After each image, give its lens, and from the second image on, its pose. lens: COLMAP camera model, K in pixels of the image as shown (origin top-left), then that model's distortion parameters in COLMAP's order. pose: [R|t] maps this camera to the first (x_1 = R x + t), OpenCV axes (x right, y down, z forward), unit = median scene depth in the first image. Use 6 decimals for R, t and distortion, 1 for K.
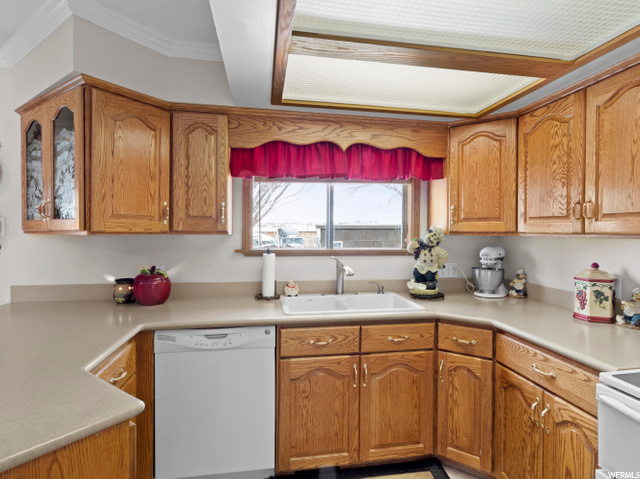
lens RADIAL K [[359.0, 0, 325.2], [0, 359.0, 228.6], [0, 0, 1]] dist [0.003489, 0.000721]
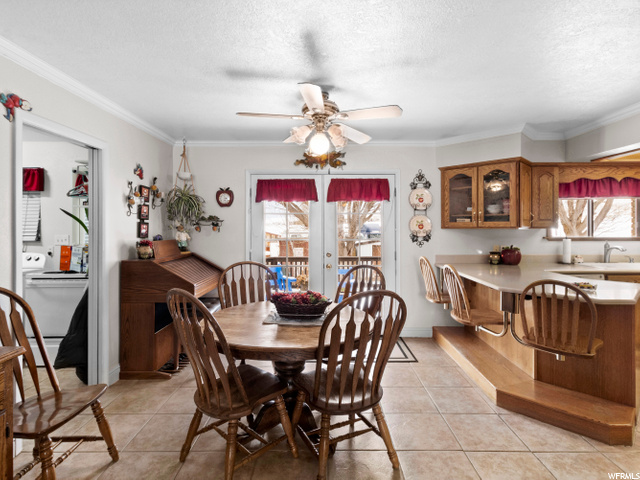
lens RADIAL K [[359.0, 0, 325.2], [0, 359.0, 229.1], [0, 0, 1]] dist [0.003489, 0.000721]
pose [[0.984599, -0.006723, -0.174699, -1.112265], [0.008018, 0.999945, 0.006707, -0.003447], [0.174644, -0.008004, 0.984599, -1.065333]]
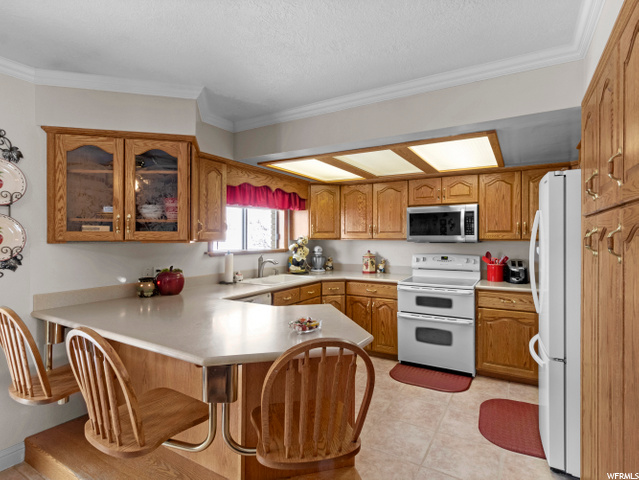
lens RADIAL K [[340.1, 0, 322.1], [0, 340.1, 236.1], [0, 0, 1]] dist [0.004516, 0.000931]
pose [[0.655276, -0.003697, 0.755381, -1.053483], [0.002299, 0.999993, 0.002900, -0.009644], [-0.755386, -0.000163, 0.655280, -0.254098]]
